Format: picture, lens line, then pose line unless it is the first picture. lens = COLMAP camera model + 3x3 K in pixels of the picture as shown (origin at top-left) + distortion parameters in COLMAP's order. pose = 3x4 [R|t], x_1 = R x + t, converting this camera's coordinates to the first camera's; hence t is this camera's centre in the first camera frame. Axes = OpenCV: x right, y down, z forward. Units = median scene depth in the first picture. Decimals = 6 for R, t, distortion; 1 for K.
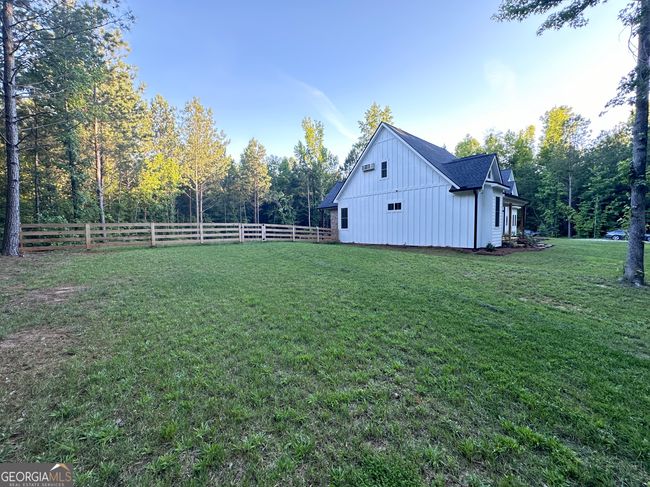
lens RADIAL K [[260.0, 0, 325.0], [0, 260.0, 243.5], [0, 0, 1]] dist [-0.001823, -0.000078]
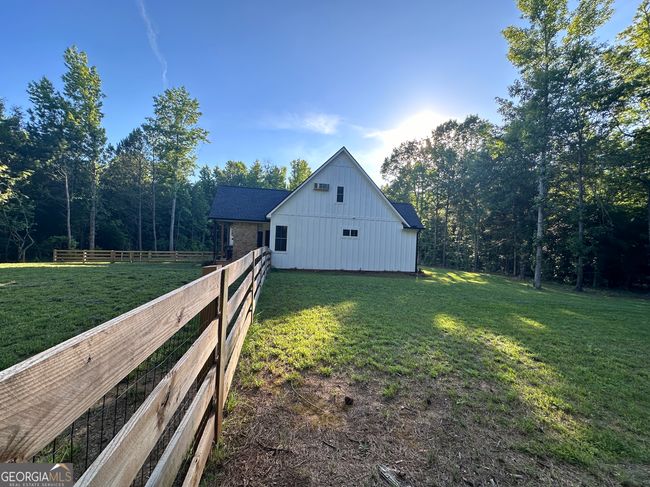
lens RADIAL K [[260.0, 0, 325.0], [0, 260.0, 243.5], [0, 0, 1]] dist [-0.001823, -0.000078]
pose [[0.501548, 0.037186, 0.864330, -0.610563], [0.001038, 0.999049, -0.043584, -0.050855], [-0.865129, 0.022757, 0.501033, 0.525204]]
